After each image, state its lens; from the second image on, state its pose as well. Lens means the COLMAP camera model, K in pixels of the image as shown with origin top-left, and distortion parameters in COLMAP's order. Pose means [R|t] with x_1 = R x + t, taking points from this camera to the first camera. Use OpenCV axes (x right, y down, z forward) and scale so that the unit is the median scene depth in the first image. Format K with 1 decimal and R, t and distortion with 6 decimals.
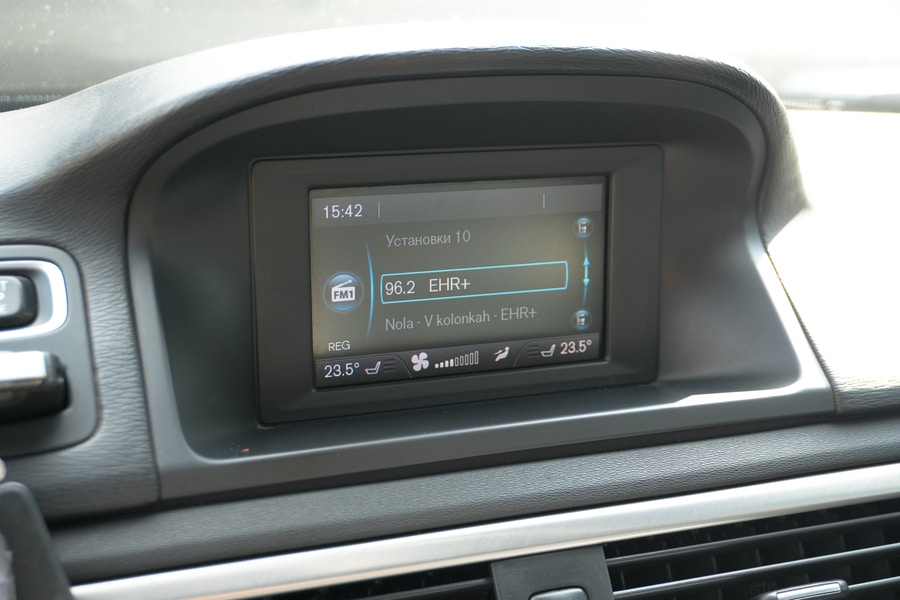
lens RADIAL K [[1339.0, 0, 447.5], [0, 1339.0, 303.3], [0, 0, 1]] dist [-0.038161, 0.000000]
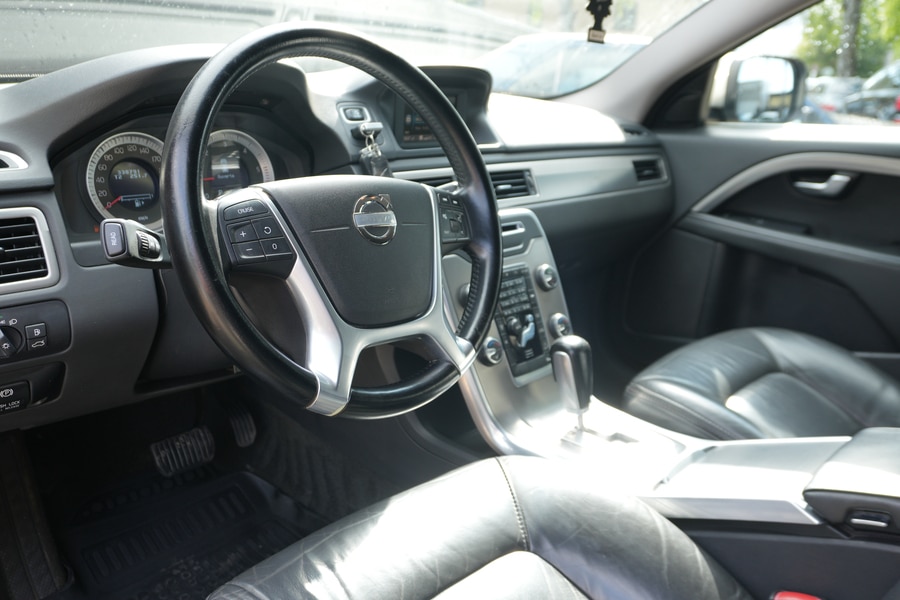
lens RADIAL K [[756.0, 0, 449.3], [0, 756.0, 298.6], [0, 0, 1]] dist [0.013618, -0.031902]
pose [[0.904361, -0.068636, 0.421213, -1.080015], [0.020056, 0.992727, 0.118703, 0.292799], [-0.426297, -0.098902, 0.899160, -1.378857]]
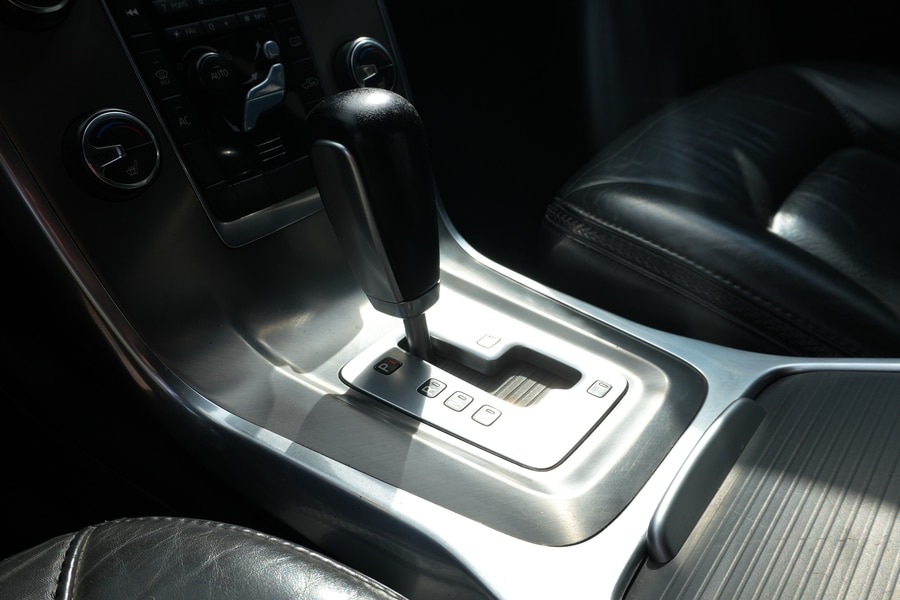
lens RADIAL K [[756.0, 0, 442.6], [0, 756.0, 294.0], [0, 0, 1]] dist [0.013618, -0.031902]
pose [[0.862166, -0.255591, 0.437429, -0.058820], [0.080653, 0.921647, 0.379555, 0.609092], [-0.500166, -0.291959, 0.815226, -0.144645]]
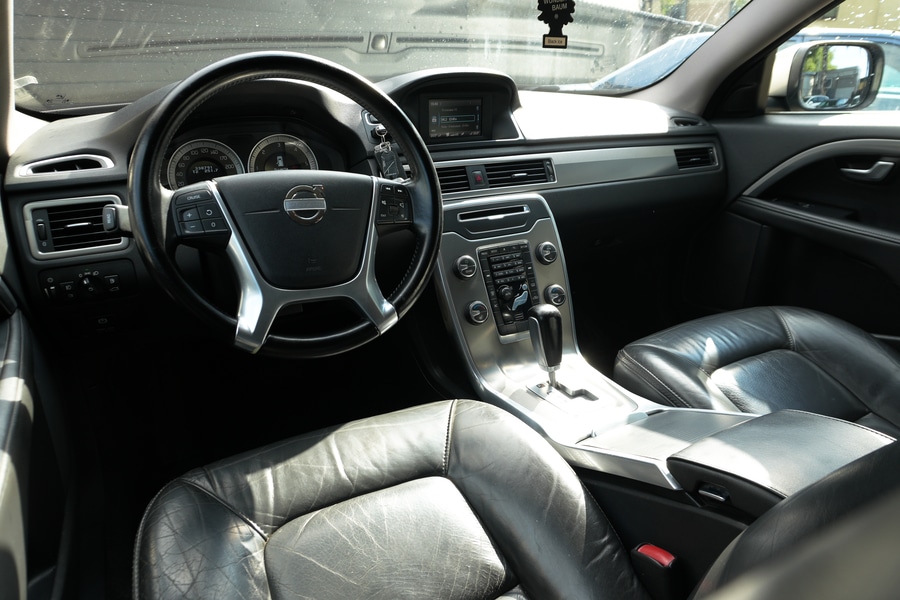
lens RADIAL K [[610.0, 0, 446.9], [0, 610.0, 296.9], [0, 0, 1]] dist [-0.032823, 0.018143]
pose [[0.992264, -0.040170, 0.117464, -0.356379], [0.019857, 0.985377, 0.169230, 0.288947], [-0.122544, -0.165588, 0.978552, -1.552987]]
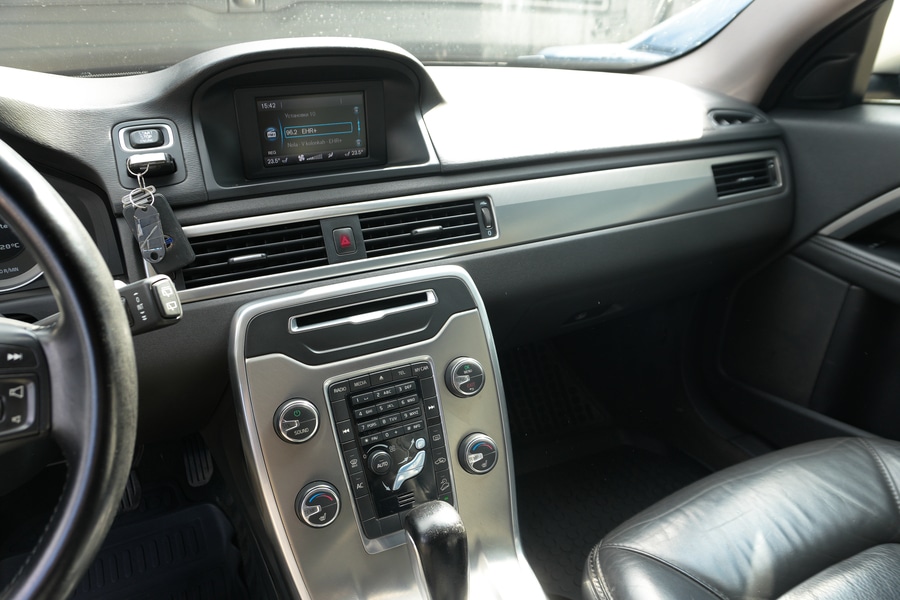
lens RADIAL K [[610.0, 0, 445.0], [0, 610.0, 300.0], [0, 0, 1]] dist [-0.032823, 0.018143]
pose [[0.997881, -0.032978, 0.056081, 0.229904], [0.019139, 0.972667, 0.231414, 0.048058], [-0.062180, -0.229850, 0.971238, -0.441620]]
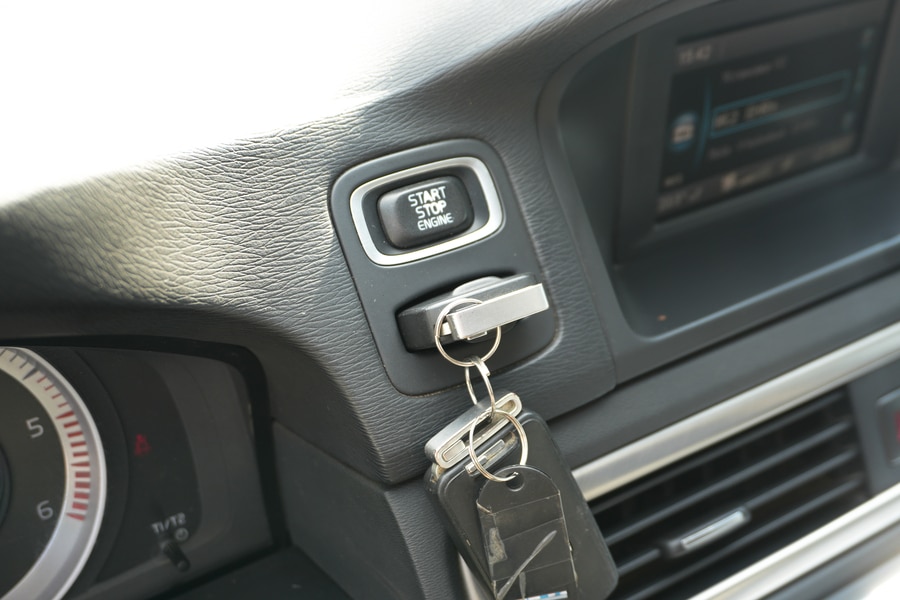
lens RADIAL K [[975.2, 0, 451.8], [0, 975.2, 302.7], [0, 0, 1]] dist [0.045435, 0.000000]
pose [[0.983598, -0.101632, 0.149019, -0.401483], [0.040691, 0.929882, 0.365601, -0.178918], [-0.175727, -0.353541, 0.918765, 0.297817]]
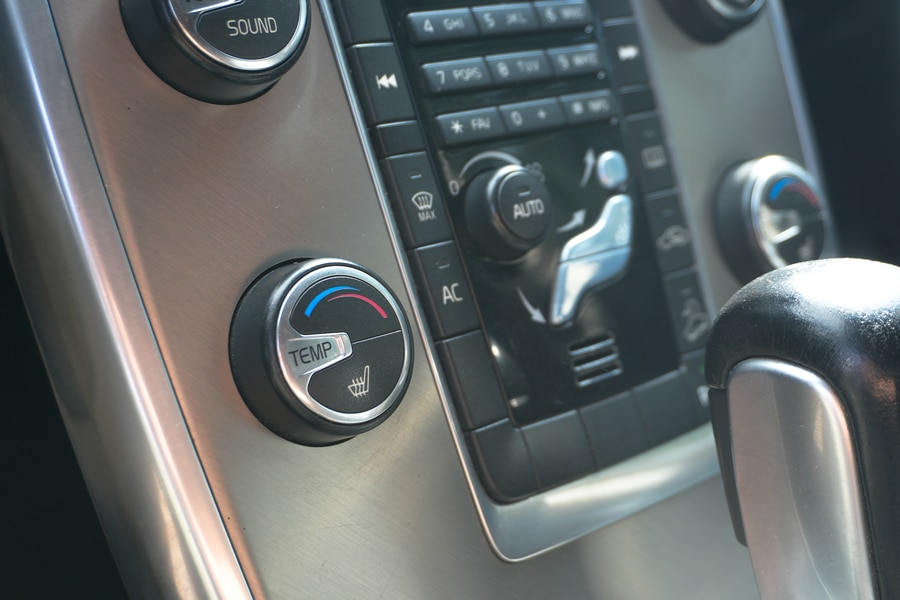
lens RADIAL K [[1339.0, 0, 452.4], [0, 1339.0, 304.5], [0, 0, 1]] dist [-0.038161, 0.000000]
pose [[0.937760, -0.074582, 0.339182, -0.137717], [0.021230, 0.987152, 0.158365, 0.617256], [-0.346636, -0.141307, 0.927295, 0.054549]]
